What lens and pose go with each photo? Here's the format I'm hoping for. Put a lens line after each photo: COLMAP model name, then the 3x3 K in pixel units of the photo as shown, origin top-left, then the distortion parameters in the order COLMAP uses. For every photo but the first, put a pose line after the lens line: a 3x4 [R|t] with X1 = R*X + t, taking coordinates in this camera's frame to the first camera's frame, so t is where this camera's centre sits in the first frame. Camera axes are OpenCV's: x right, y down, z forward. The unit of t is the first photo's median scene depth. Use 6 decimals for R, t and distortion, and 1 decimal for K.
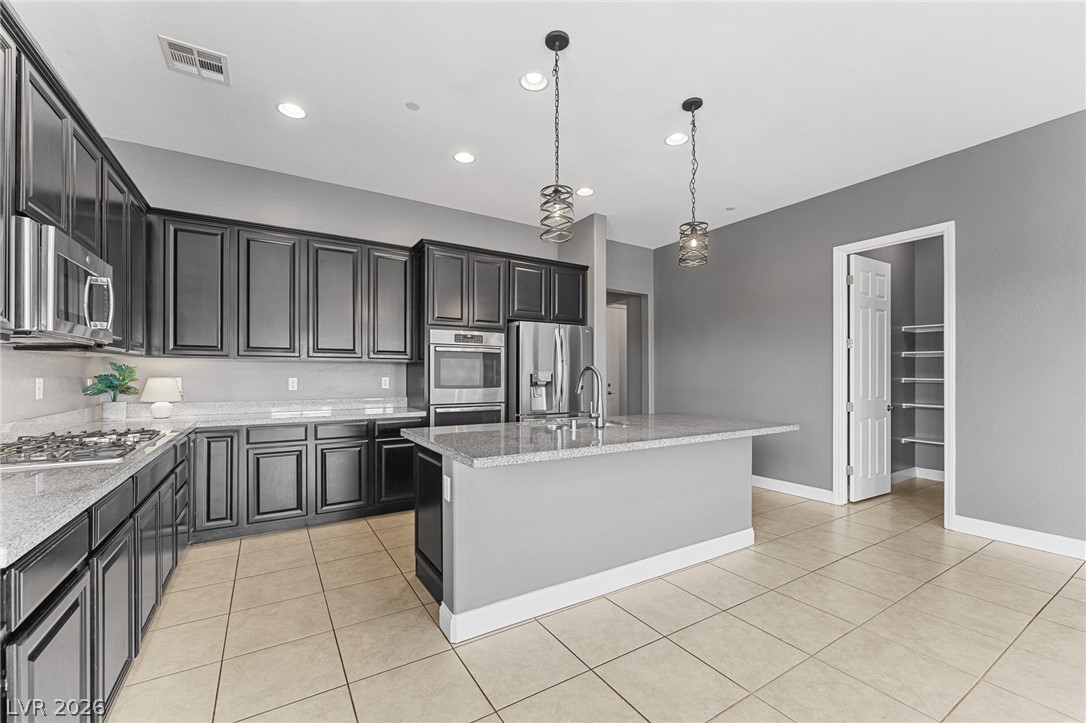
lens RADIAL K [[440.9, 0, 537.1], [0, 440.9, 368.5], [0, 0, 1]] dist [-0.002529, 0.000142]
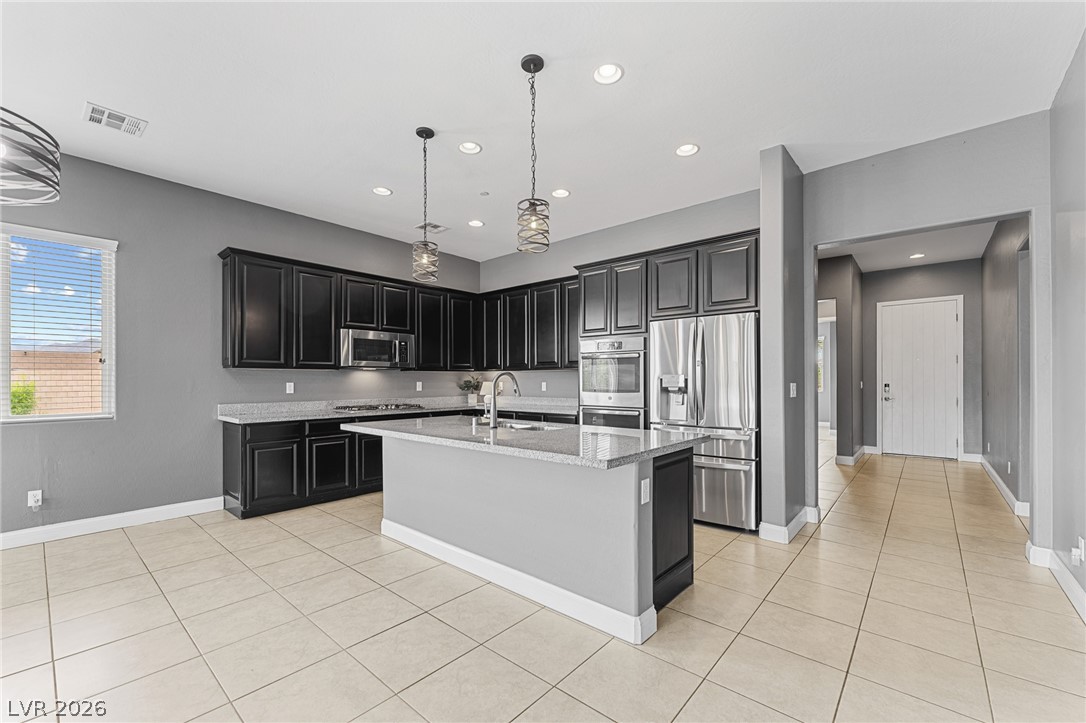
lens RADIAL K [[440.9, 0, 548.0], [0, 440.9, 378.3], [0, 0, 1]] dist [-0.002529, 0.000142]
pose [[0.310425, -0.008063, -0.950564, 0.842346], [0.016099, 0.999865, -0.003224, 0.012361], [0.950461, -0.014303, 0.310513, 0.547265]]
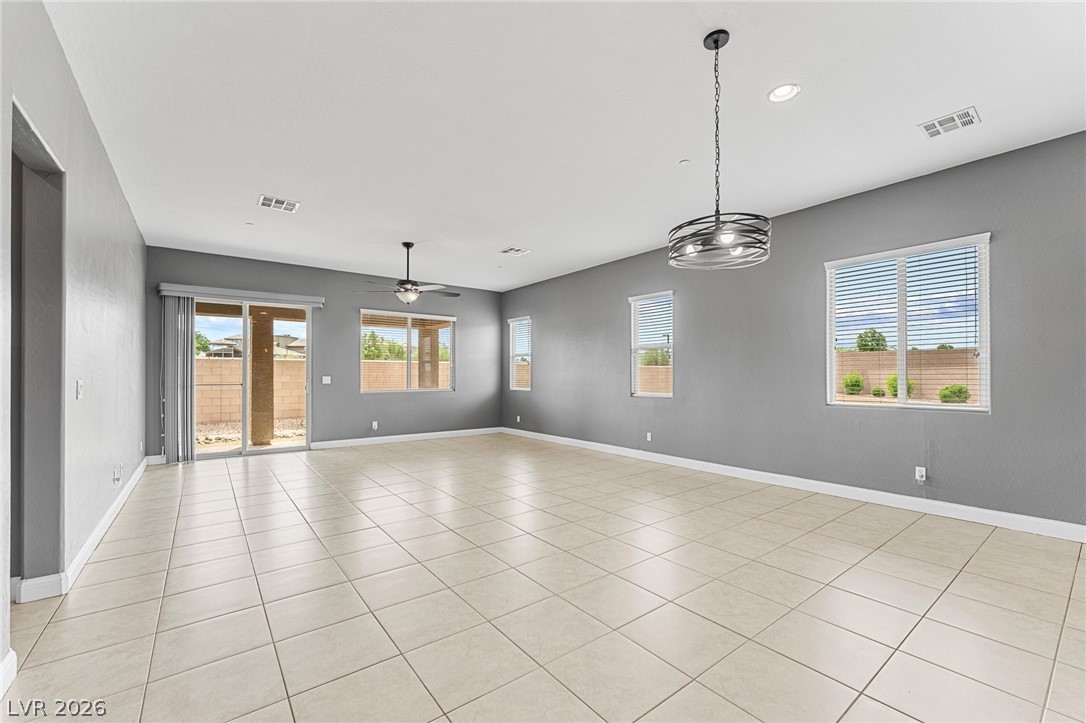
lens RADIAL K [[440.9, 0, 530.4], [0, 440.9, 370.1], [0, 0, 1]] dist [-0.002529, 0.000142]
pose [[-0.996082, -0.001236, -0.088425, 0.712190], [0.000976, 0.999688, -0.024962, 0.013127], [0.088428, -0.024951, -0.995770, 0.779645]]
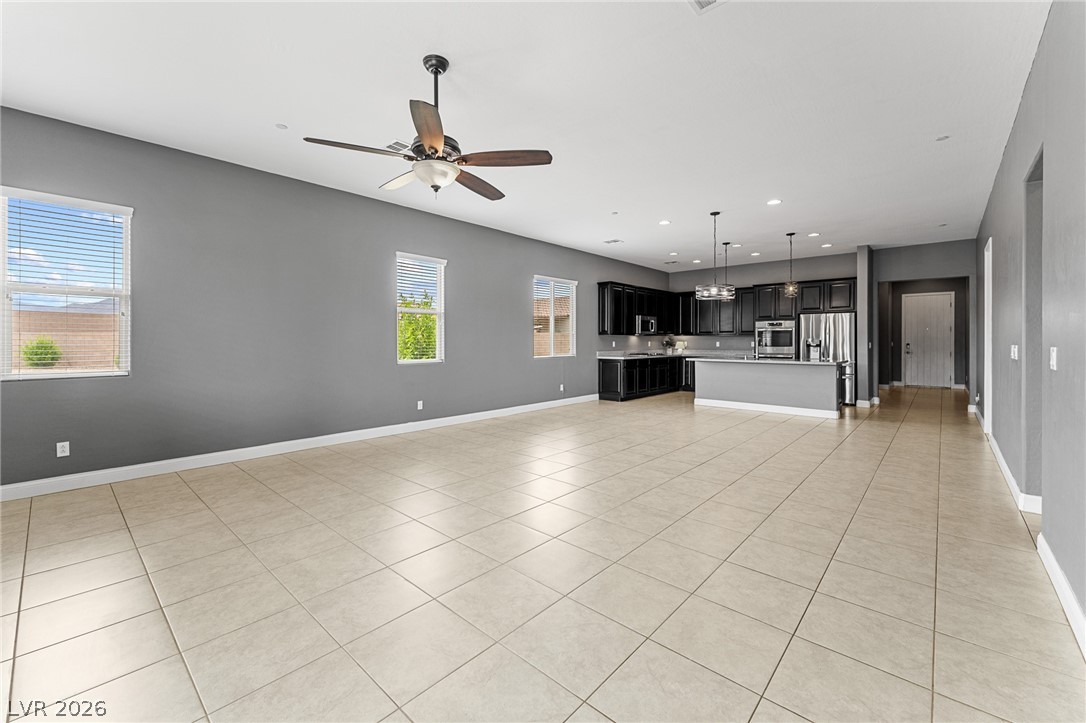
lens RADIAL K [[440.9, 0, 538.2], [0, 440.9, 338.8], [0, 0, 1]] dist [-0.002529, 0.000142]
pose [[0.278847, -0.005768, -0.960318, 1.719205], [0.012632, 0.999917, -0.002338, -0.004786], [0.960253, -0.011479, 0.278897, -0.804418]]
